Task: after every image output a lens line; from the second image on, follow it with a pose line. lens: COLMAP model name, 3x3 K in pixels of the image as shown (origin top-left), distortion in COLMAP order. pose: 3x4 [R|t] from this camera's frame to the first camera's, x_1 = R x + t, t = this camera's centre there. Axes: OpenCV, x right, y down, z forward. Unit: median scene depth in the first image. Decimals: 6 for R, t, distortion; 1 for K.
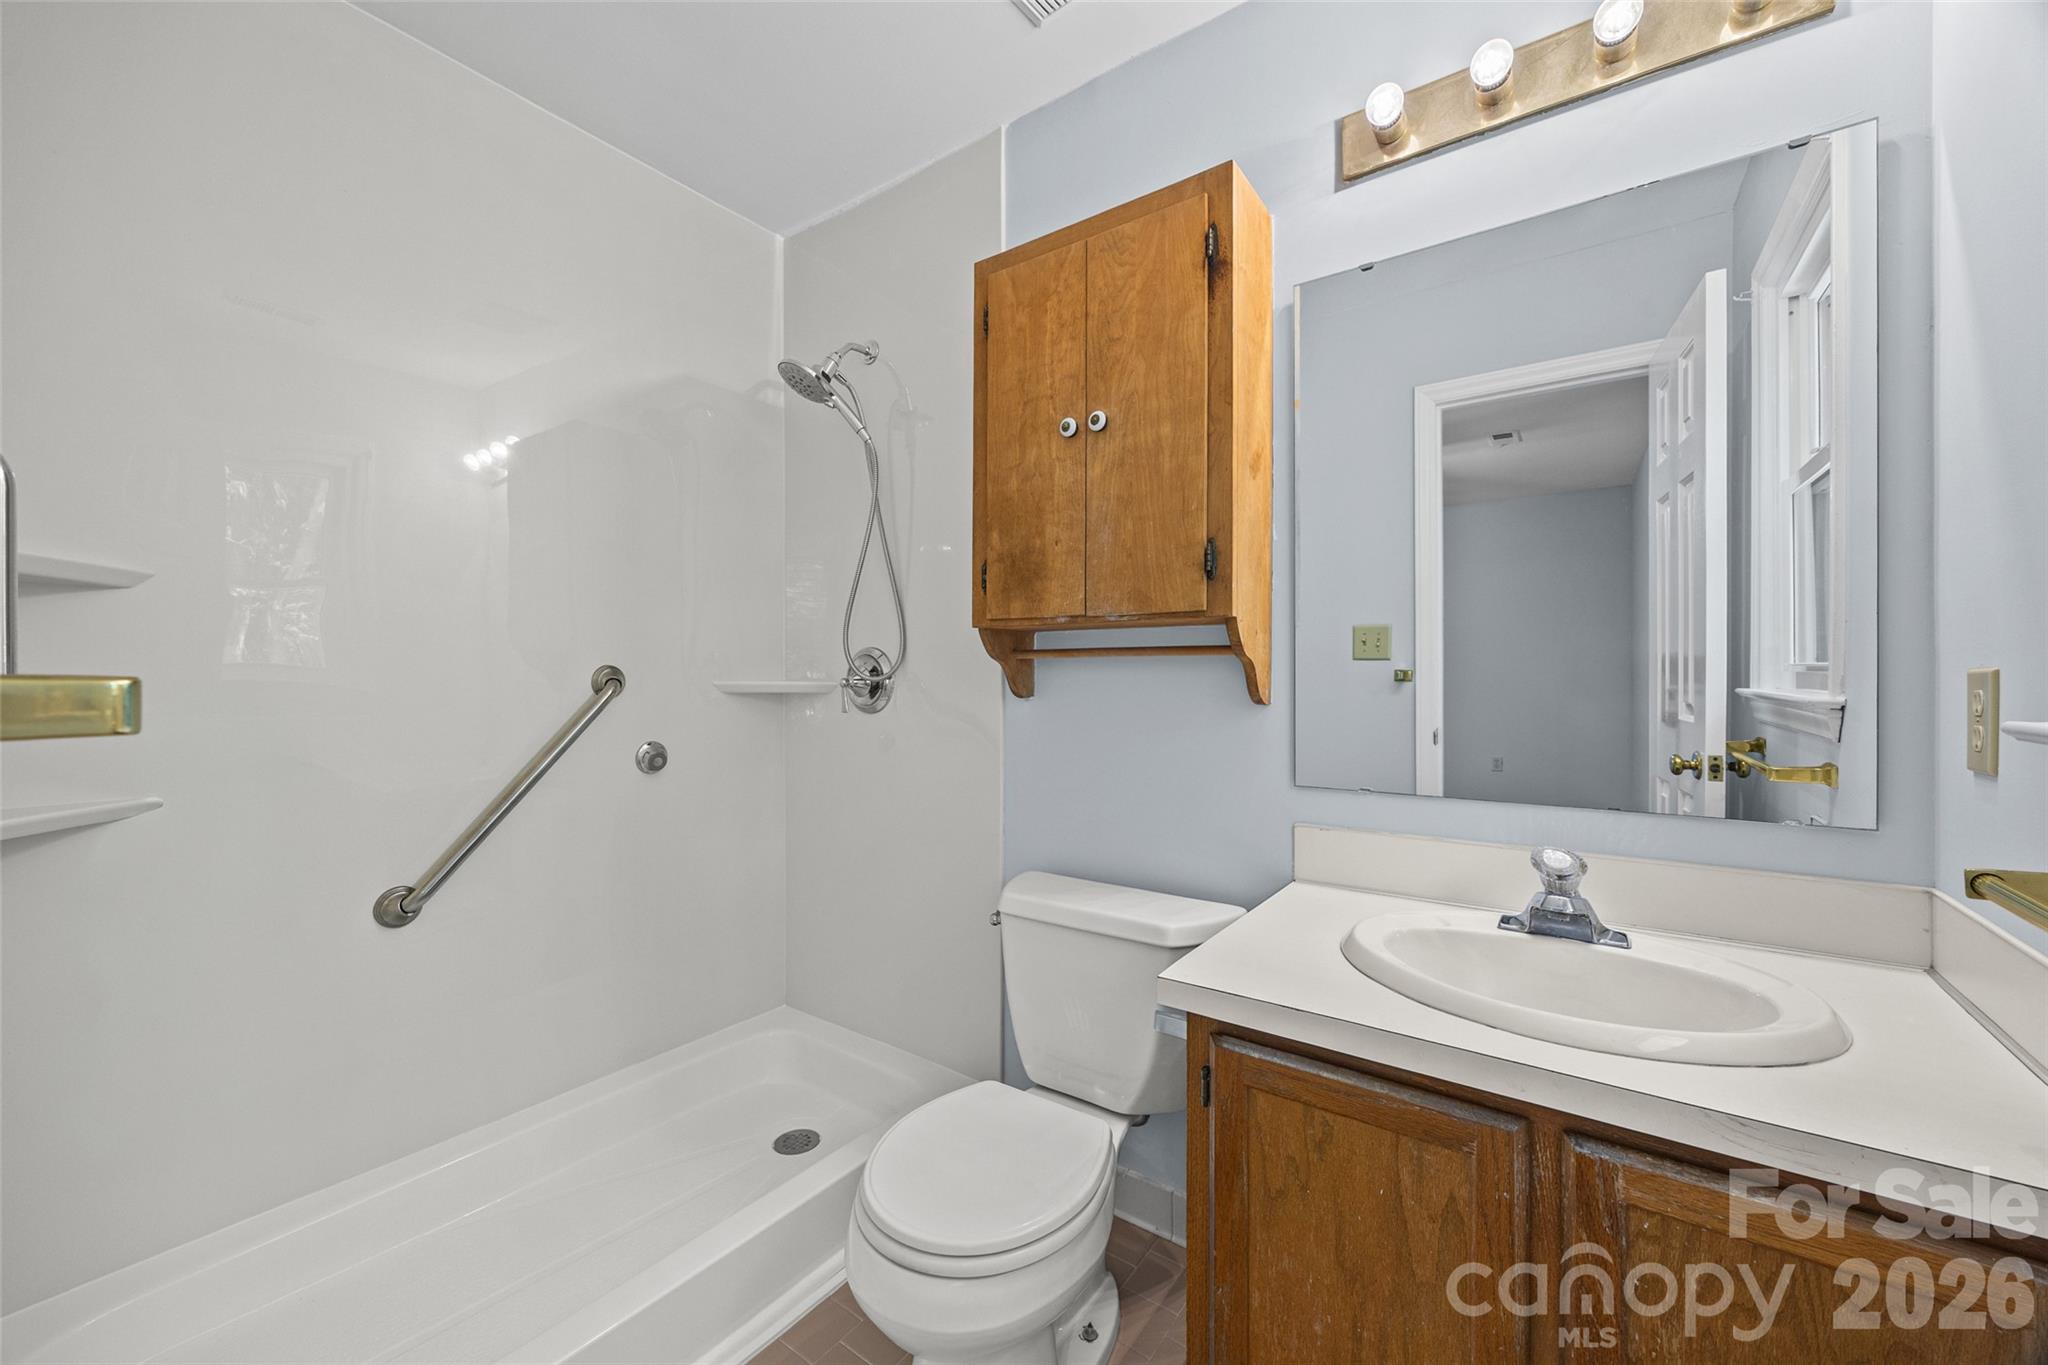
lens RADIAL K [[787.6, 0, 965.5], [0, 787.6, 679.5], [0, 0, 1]] dist [0.030236, 0.000021]
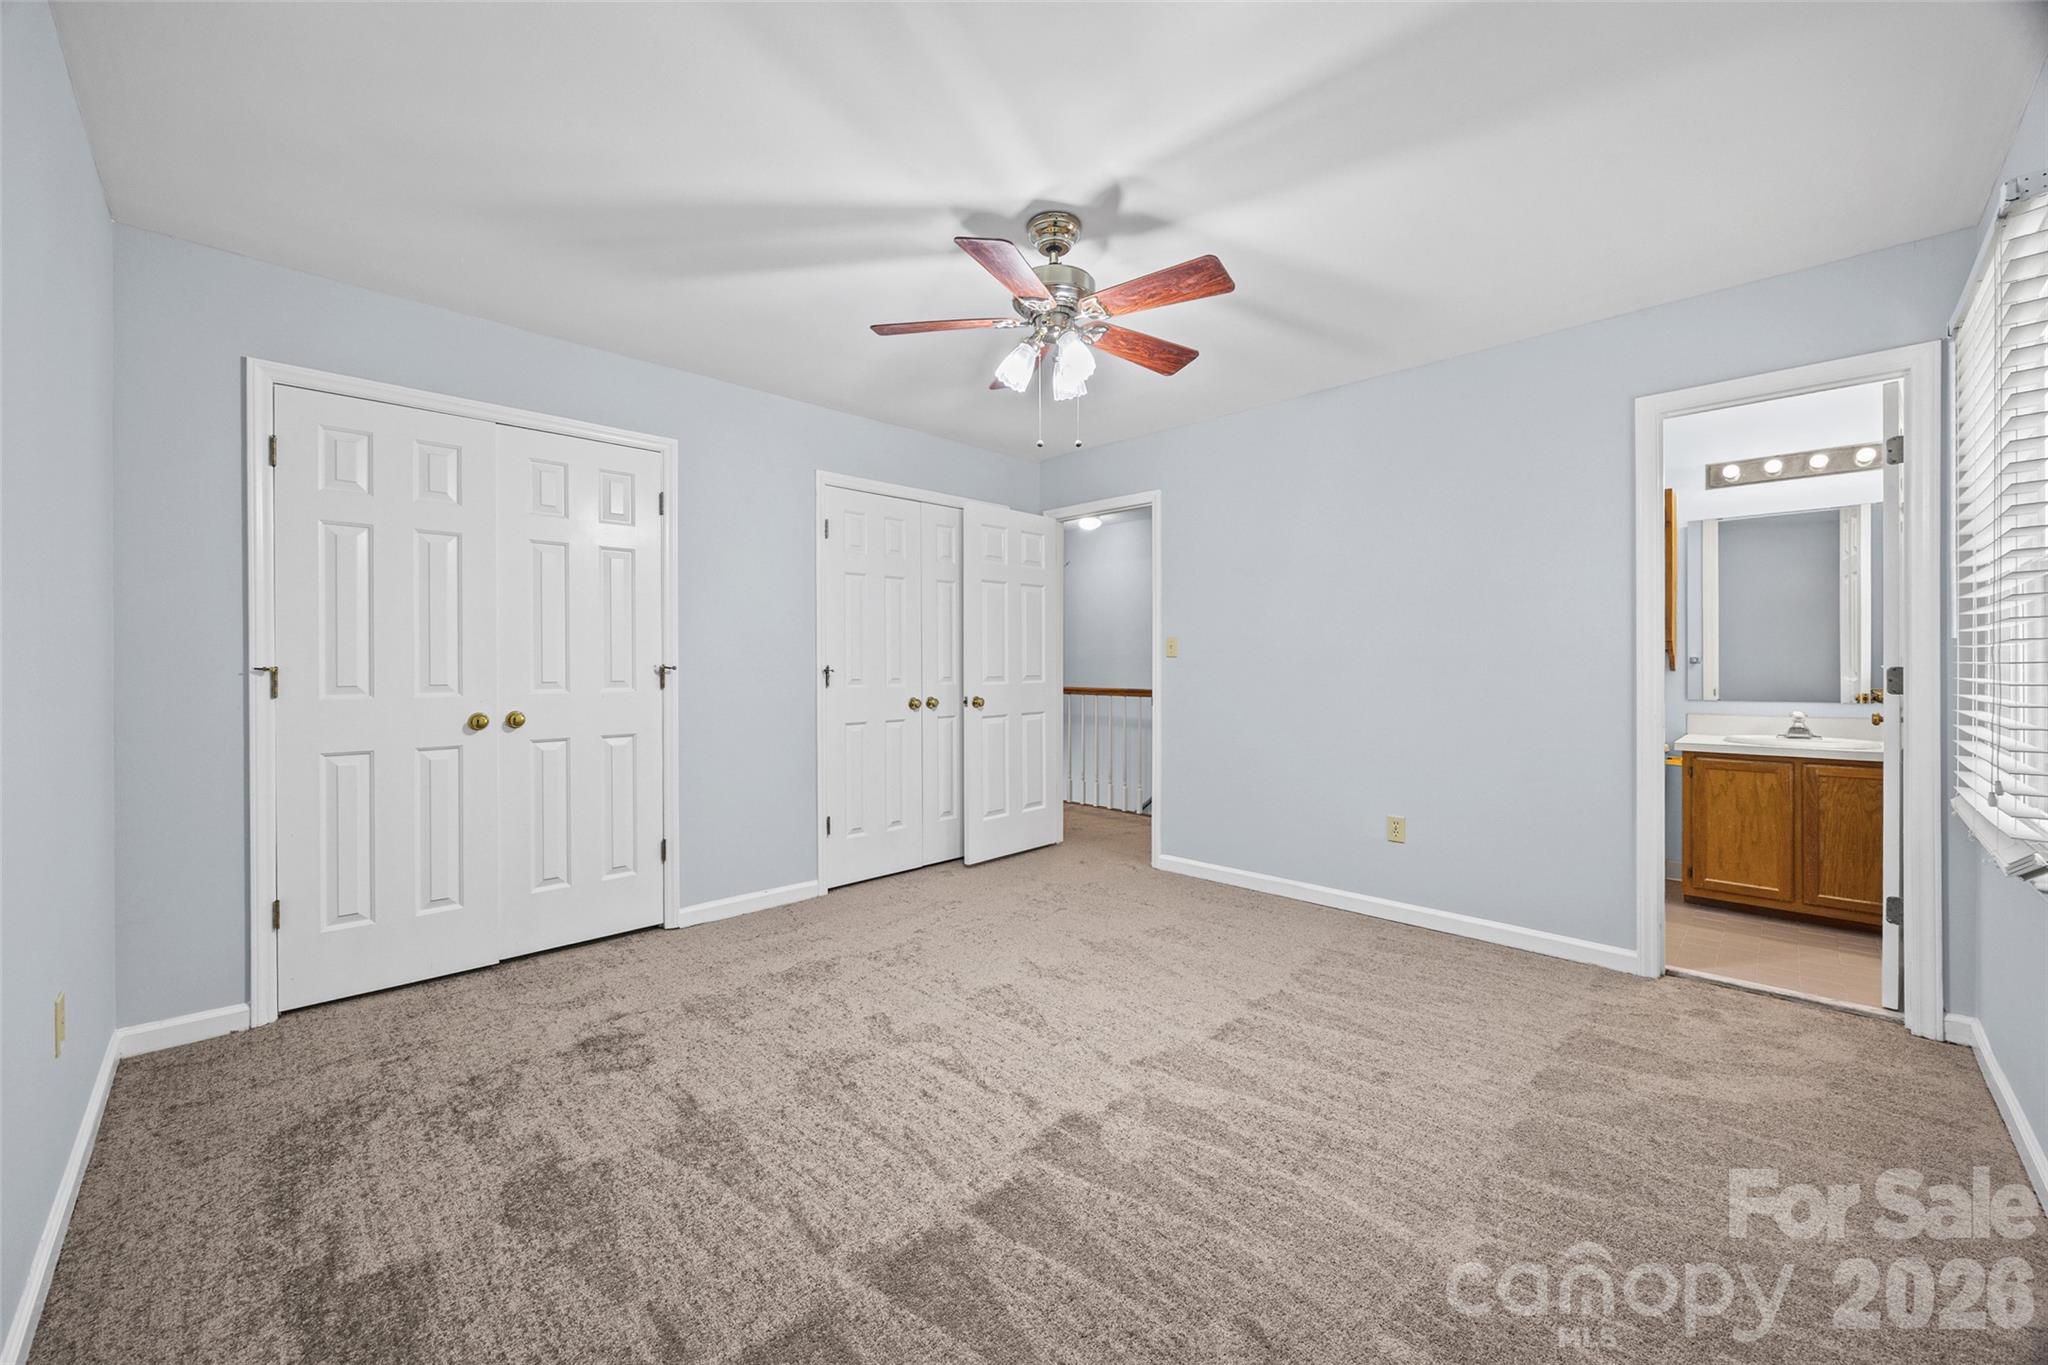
lens RADIAL K [[787.6, 0, 1030.6], [0, 787.6, 666.2], [0, 0, 1]] dist [0.030236, 0.000021]
pose [[0.995158, 0.000792, -0.098282, -2.115705], [-0.000859, 0.999999, -0.000640, 0.028163], [0.098281, 0.000721, 0.995158, -2.670987]]
